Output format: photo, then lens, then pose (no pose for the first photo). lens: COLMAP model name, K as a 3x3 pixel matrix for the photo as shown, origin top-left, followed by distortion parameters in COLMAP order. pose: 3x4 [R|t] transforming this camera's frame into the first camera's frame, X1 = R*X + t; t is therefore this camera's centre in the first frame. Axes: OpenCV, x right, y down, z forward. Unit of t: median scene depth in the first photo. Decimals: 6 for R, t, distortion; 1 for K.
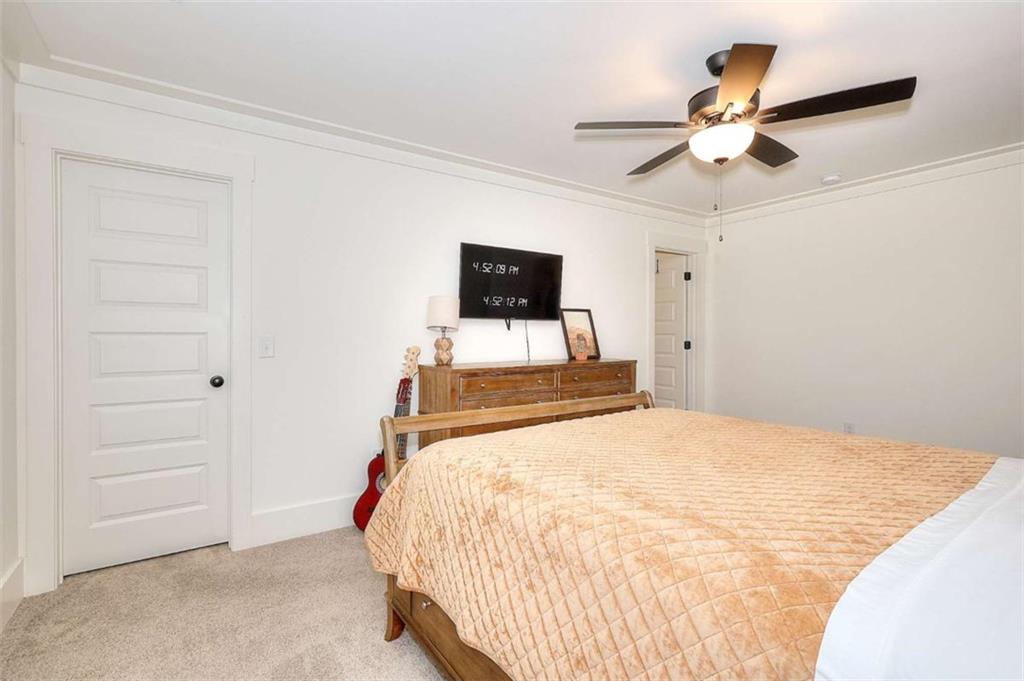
lens RADIAL K [[471.3, 0, 504.8], [0, 471.3, 333.0], [0, 0, 1]] dist [-0.001430, 0.002118]
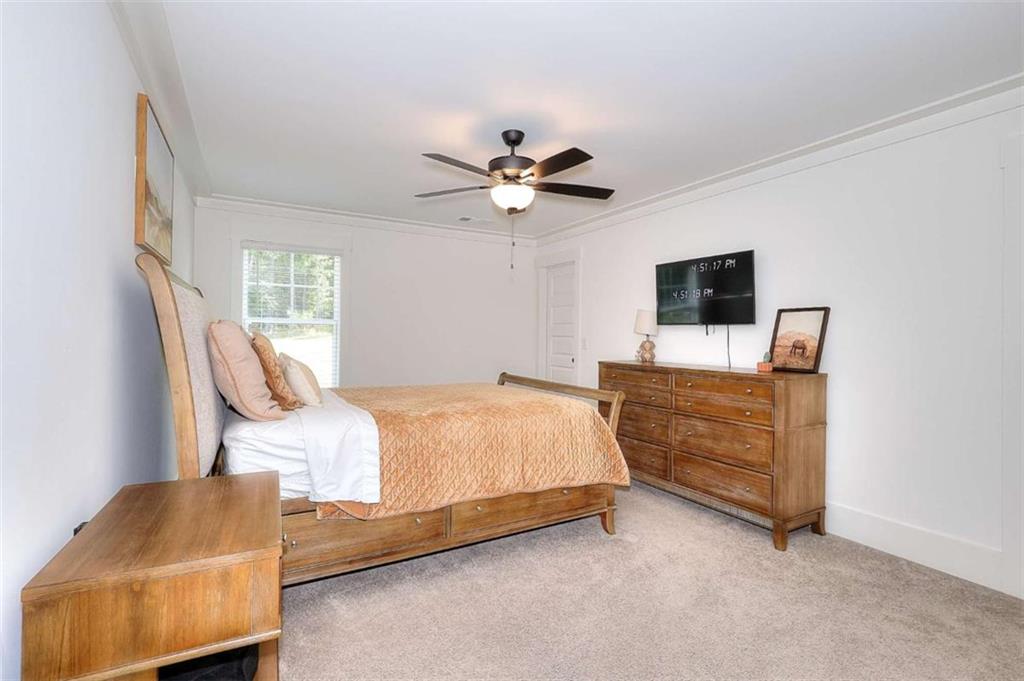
lens RADIAL K [[471.3, 0, 512.0], [0, 471.3, 336.8], [0, 0, 1]] dist [-0.001430, 0.002118]
pose [[-0.095907, 0.002713, -0.995387, 1.184759], [-0.007739, 0.999964, 0.003472, -0.002994], [0.995360, 0.008036, -0.095882, 0.732790]]
